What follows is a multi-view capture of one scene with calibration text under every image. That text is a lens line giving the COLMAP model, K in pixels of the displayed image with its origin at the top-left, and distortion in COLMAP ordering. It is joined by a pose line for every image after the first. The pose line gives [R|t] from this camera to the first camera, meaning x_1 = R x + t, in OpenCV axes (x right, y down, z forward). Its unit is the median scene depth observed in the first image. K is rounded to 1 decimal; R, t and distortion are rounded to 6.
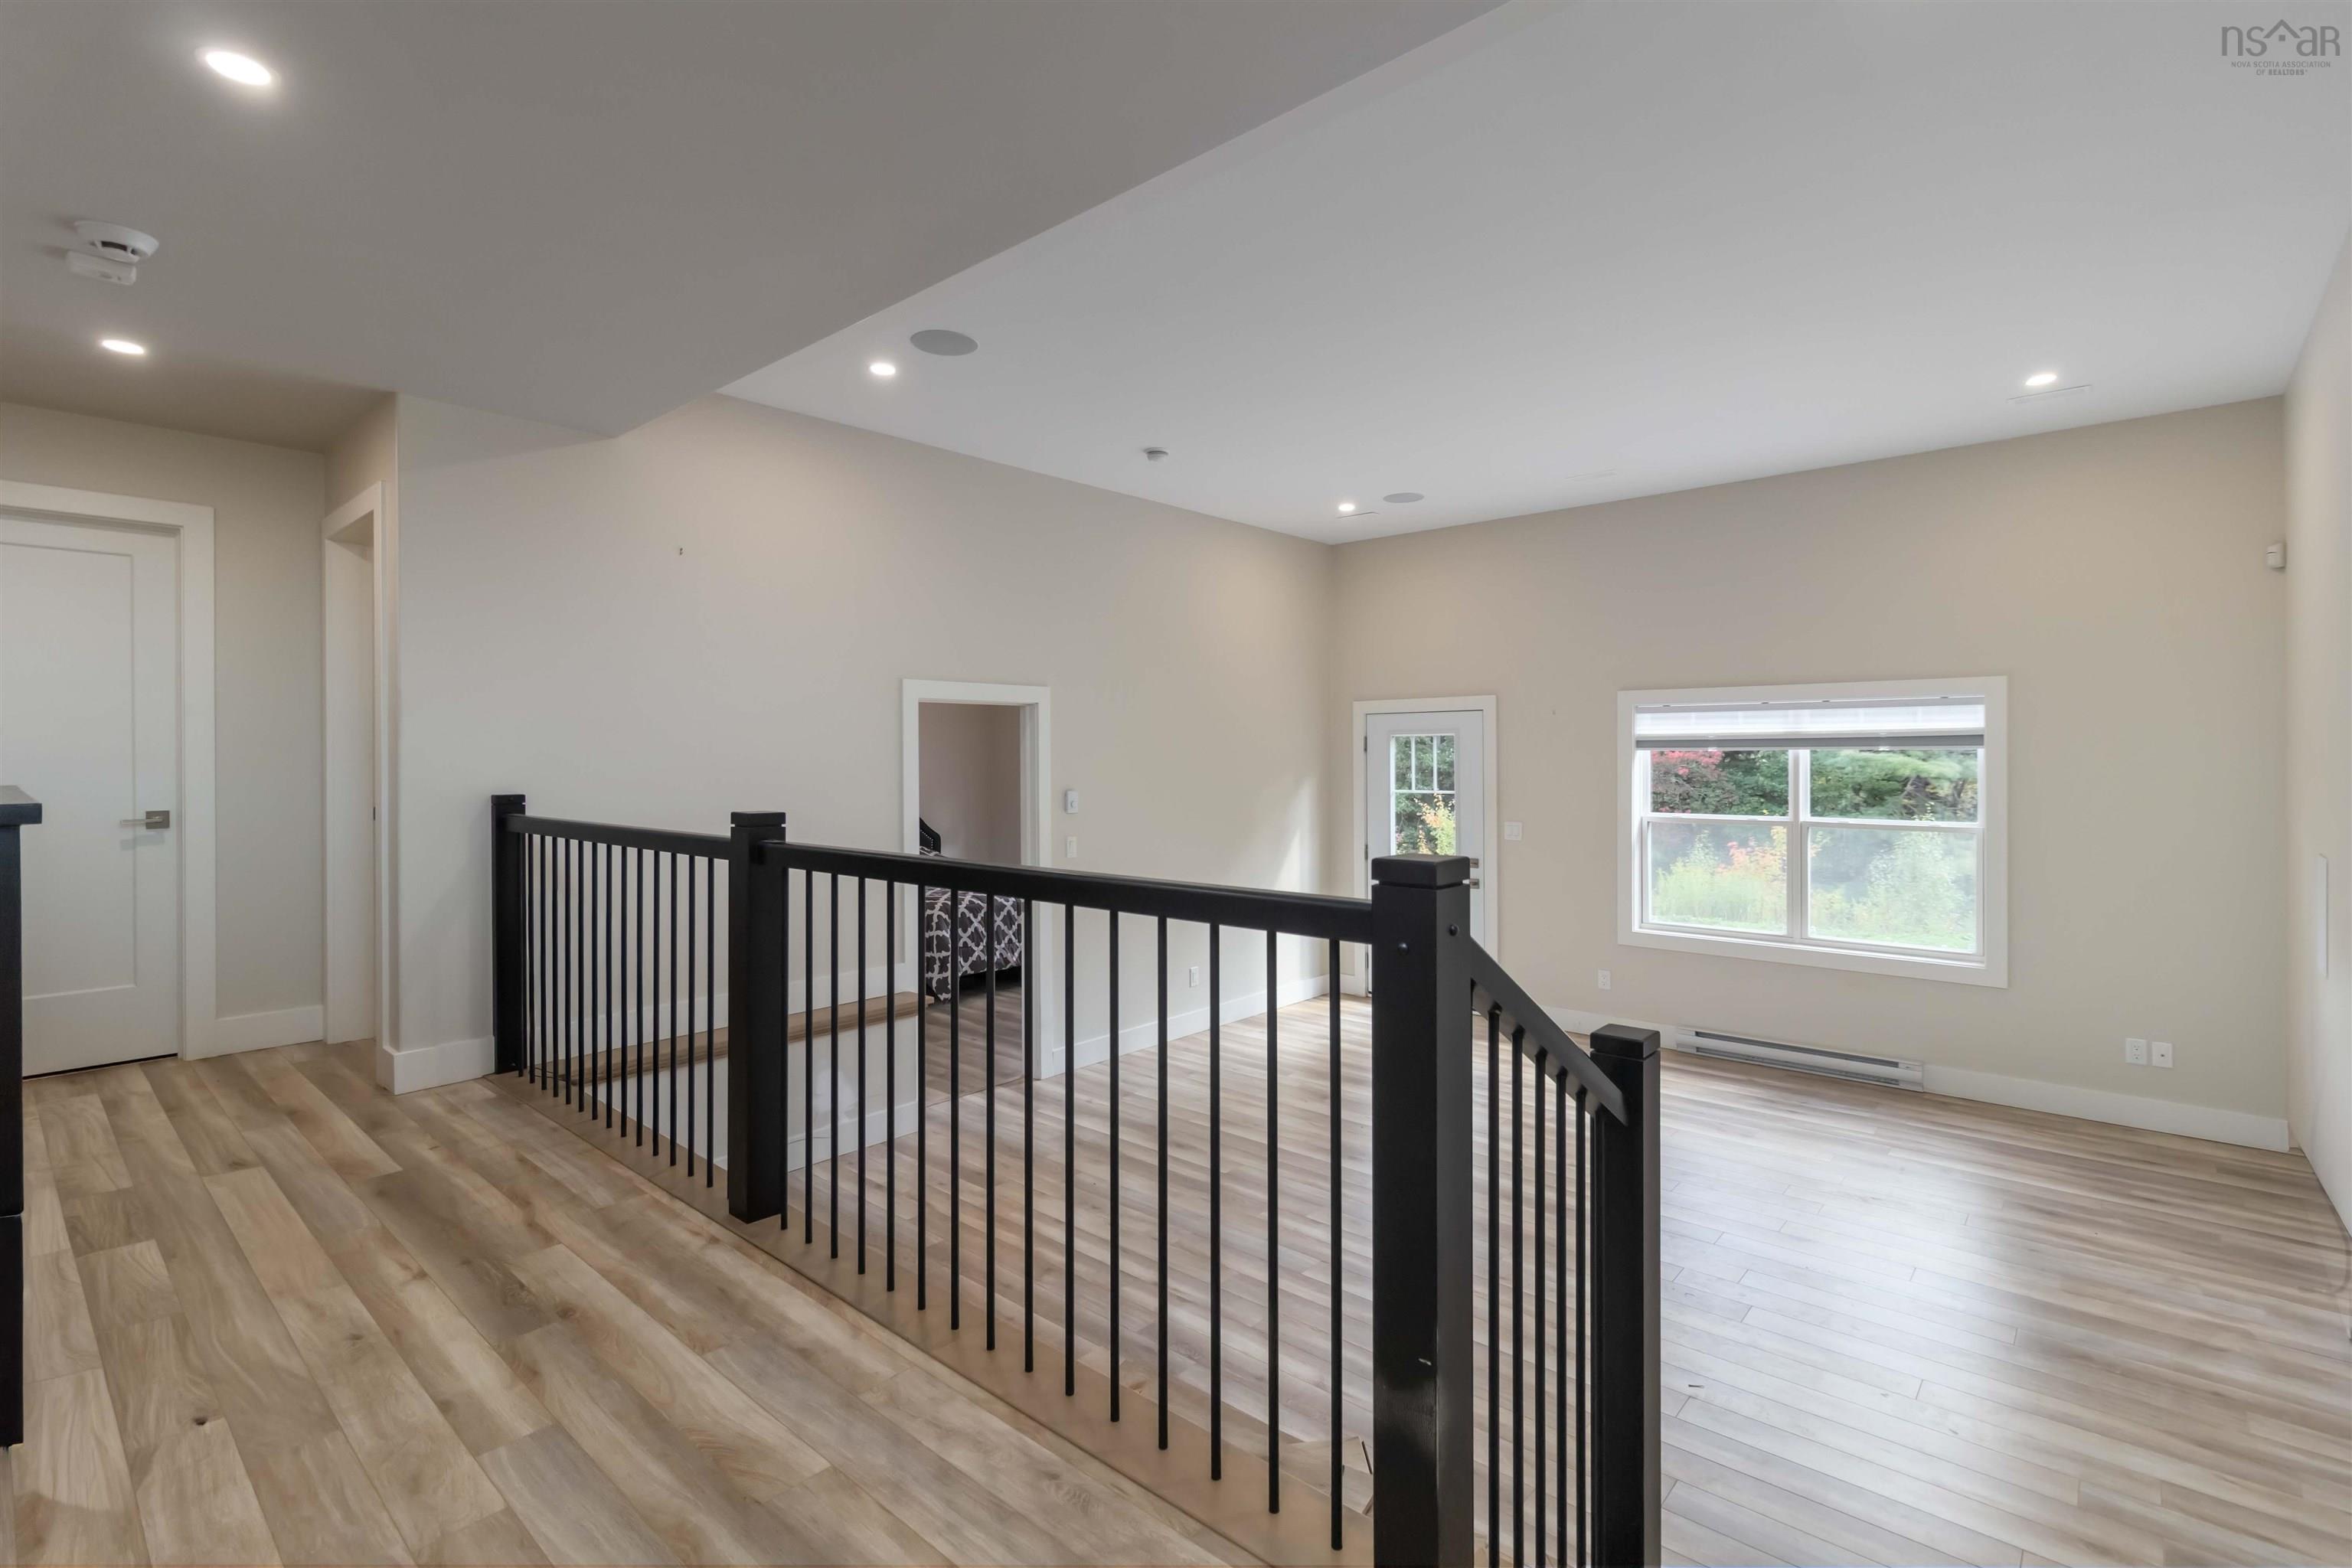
lens RADIAL K [[1072.3, 0, 1174.7], [0, 1072.3, 772.8], [0, 0, 1]] dist [0.027794, -0.000056]
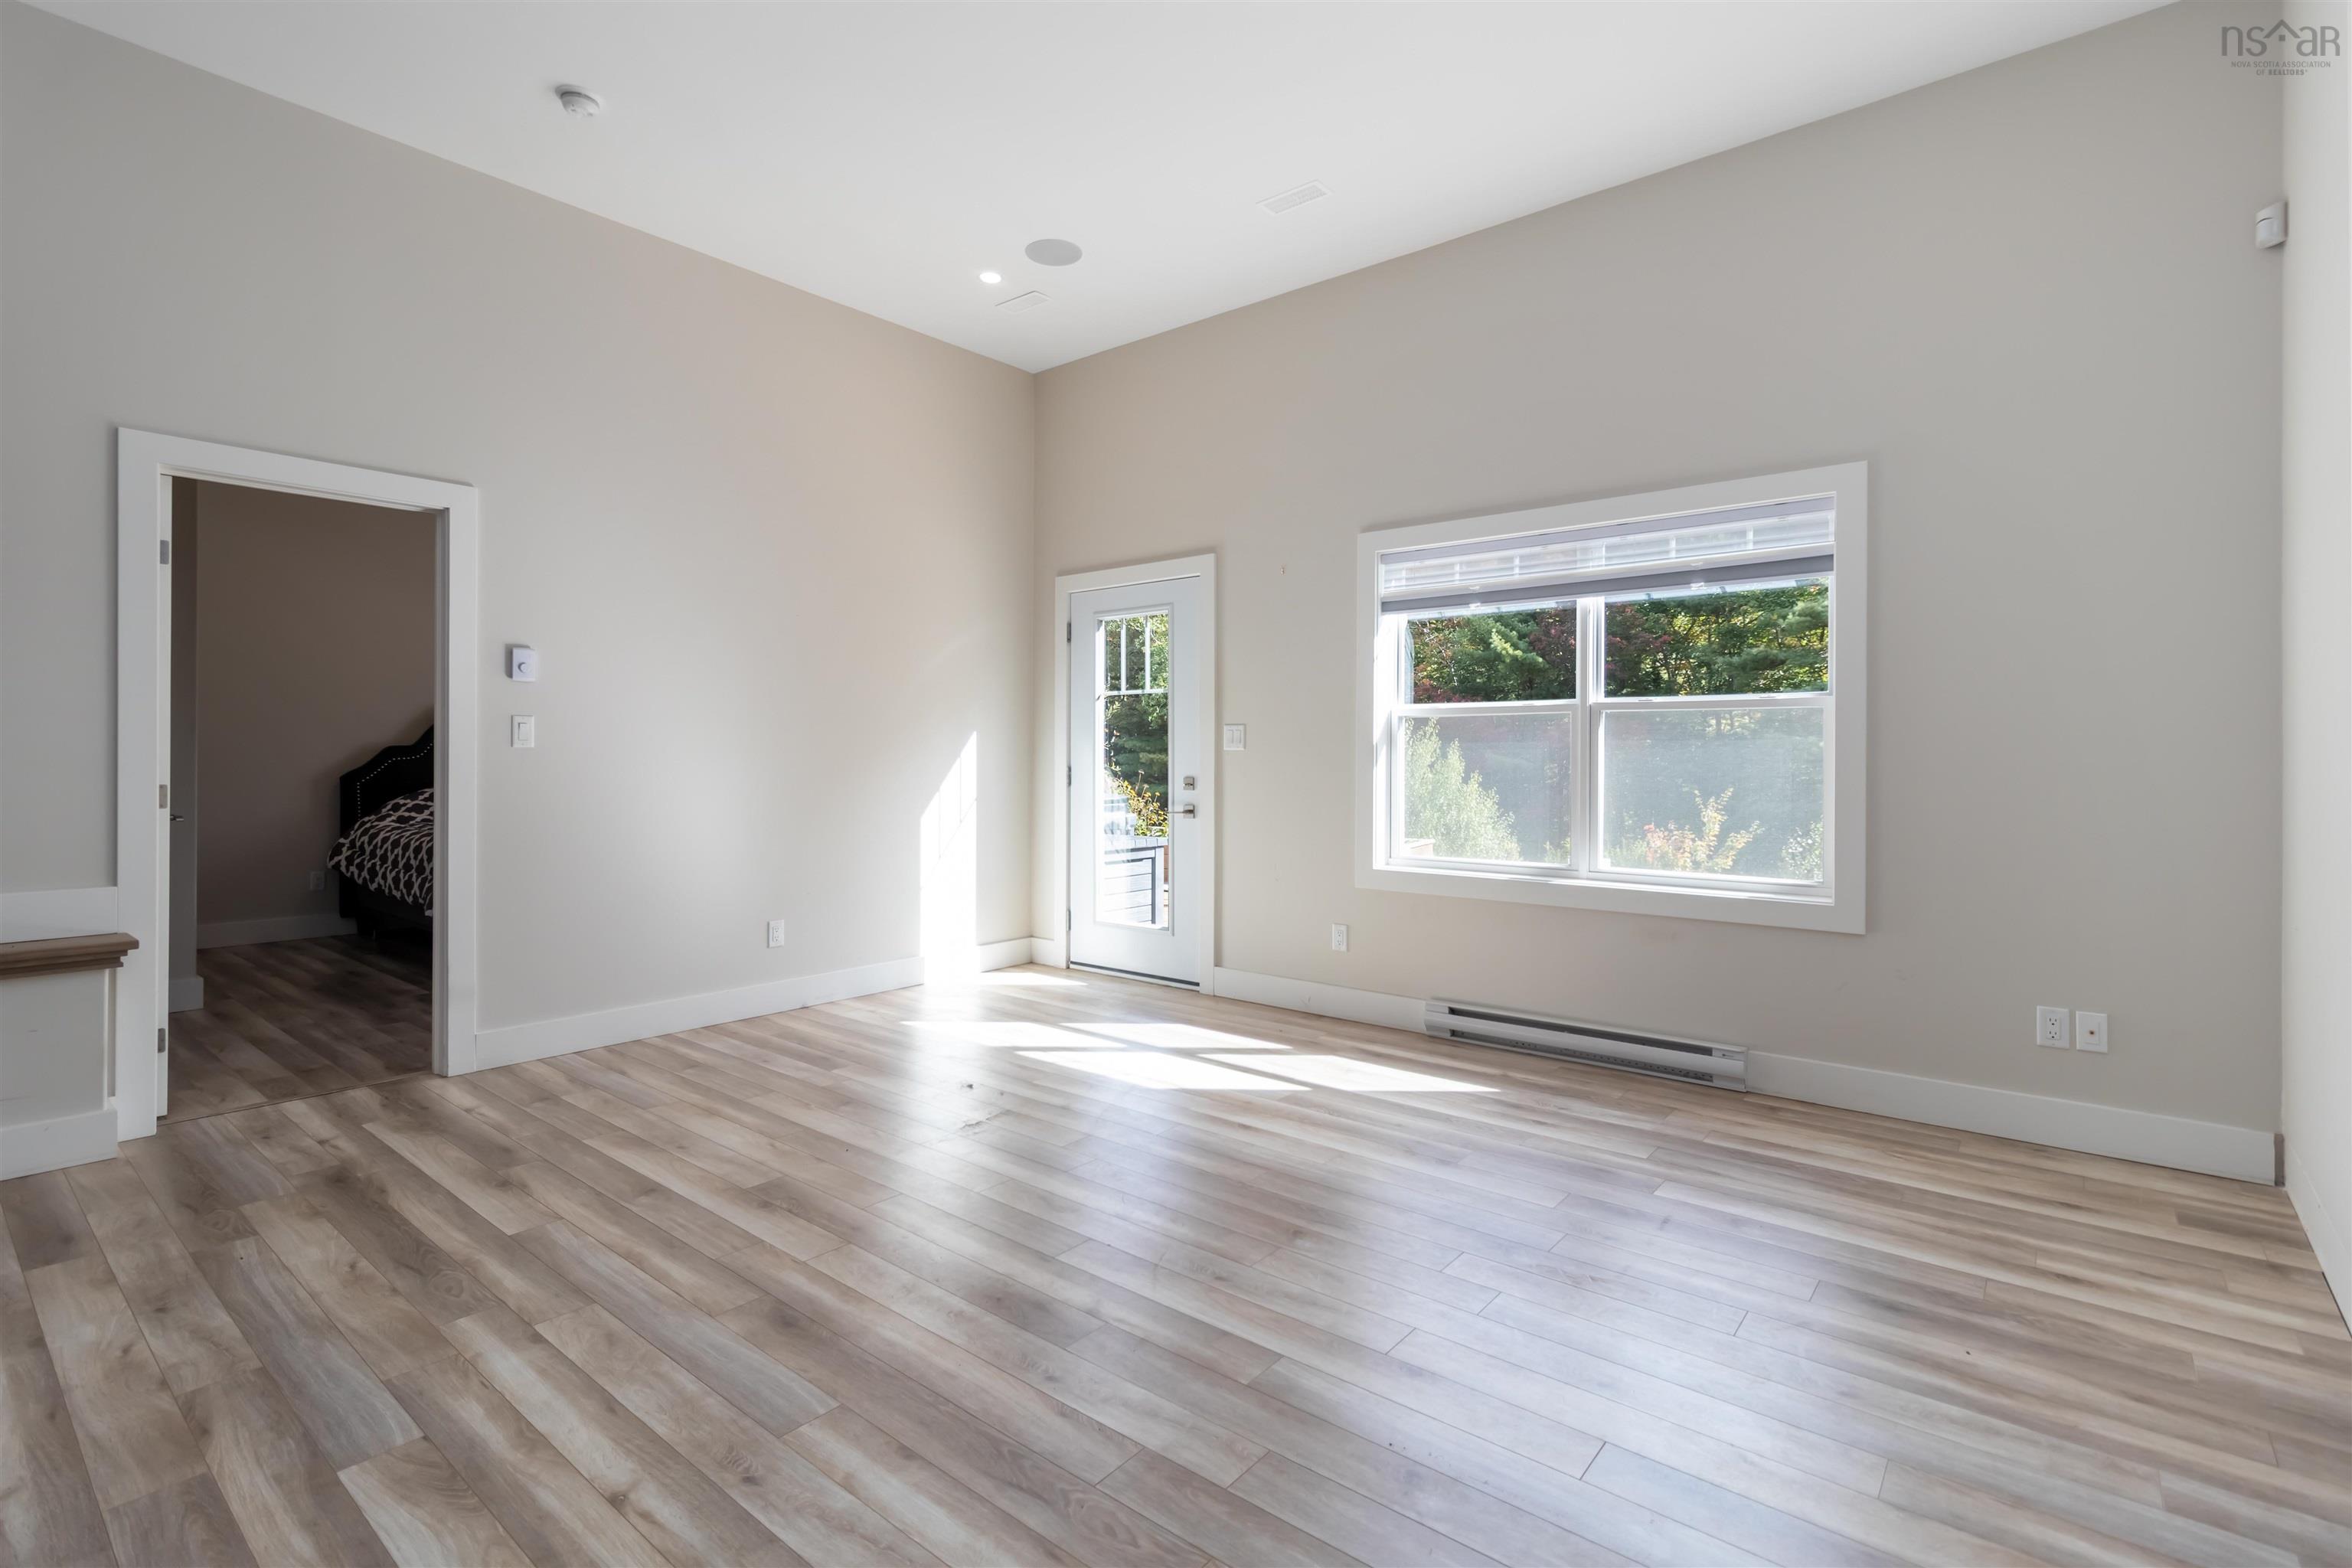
lens RADIAL K [[1092.1, 0, 1131.9], [0, 1092.1, 757.1], [0, 0, 1]] dist [0.016987, -0.000517]
pose [[0.999856, 0.008072, 0.014933, 0.307442], [-0.007905, 0.999906, -0.011228, 0.100763], [-0.015023, 0.011109, 0.999825, 0.338164]]
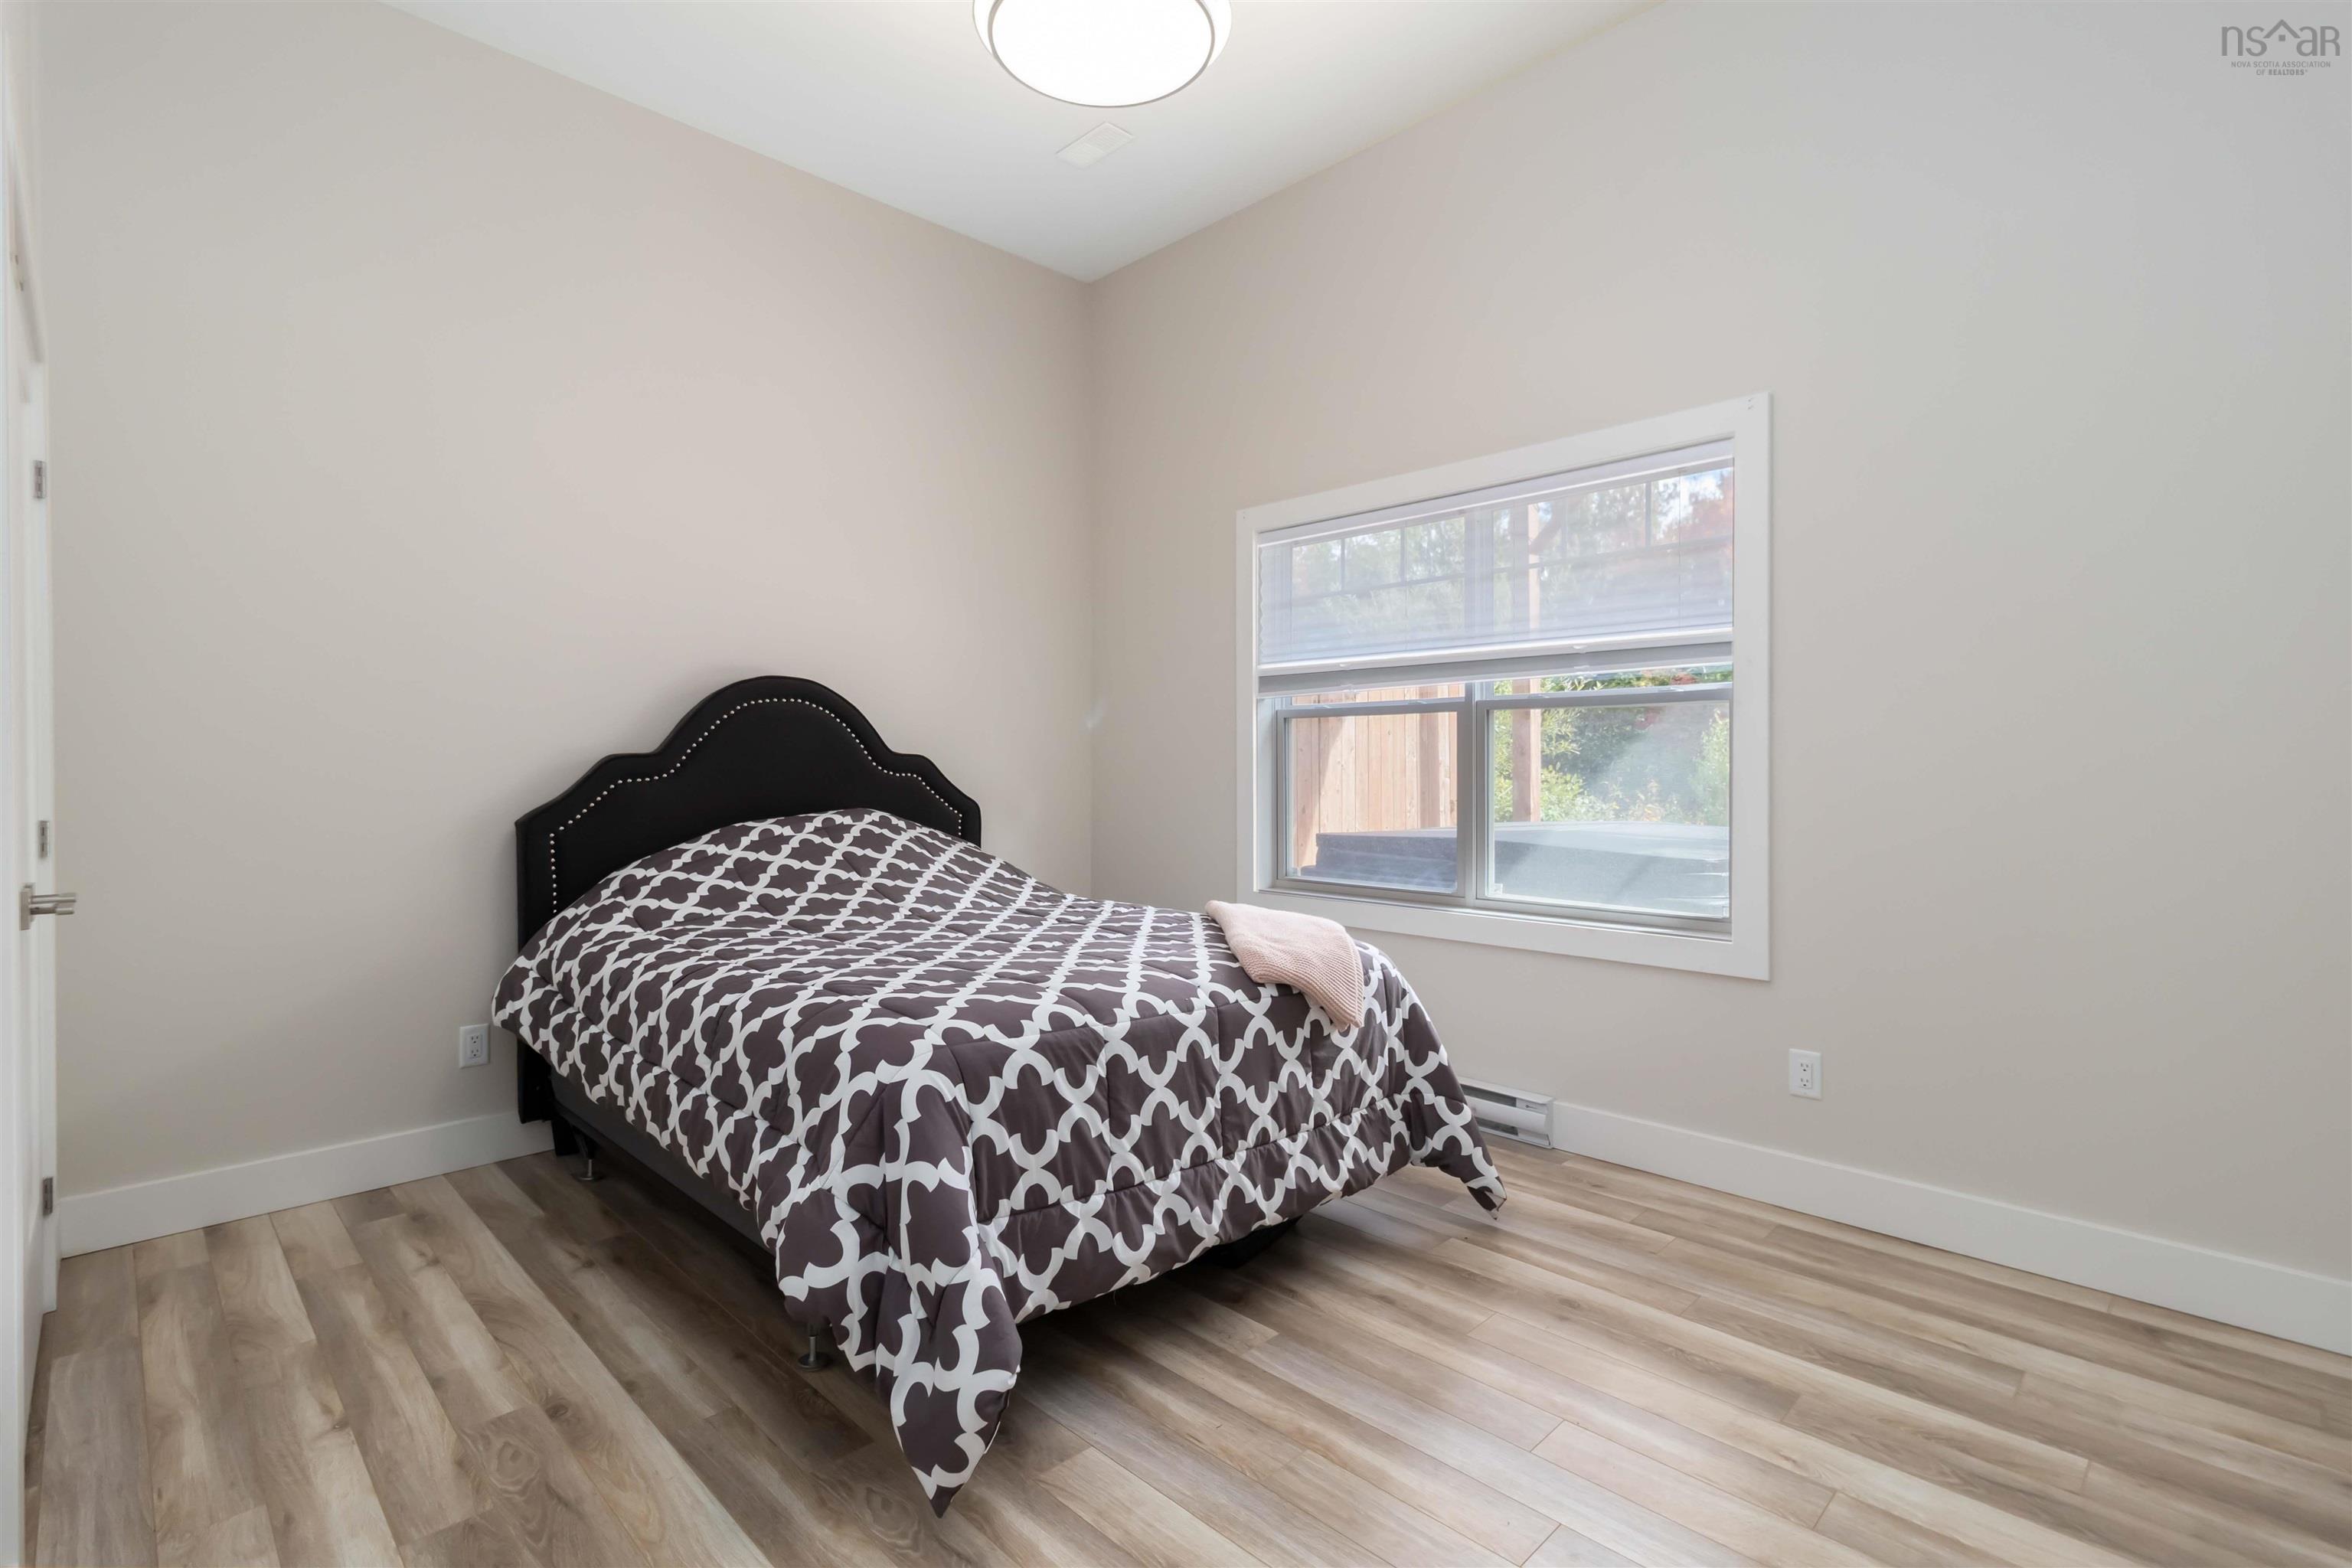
lens RADIAL K [[1072.3, 0, 1174.7], [0, 1072.3, 772.8], [0, 0, 1]] dist [0.027794, -0.000056]
pose [[0.998265, -0.001175, -0.058878, -0.212830], [0.001023, 0.999996, -0.002602, 0.089850], [0.058881, 0.002537, 0.998262, 1.081515]]
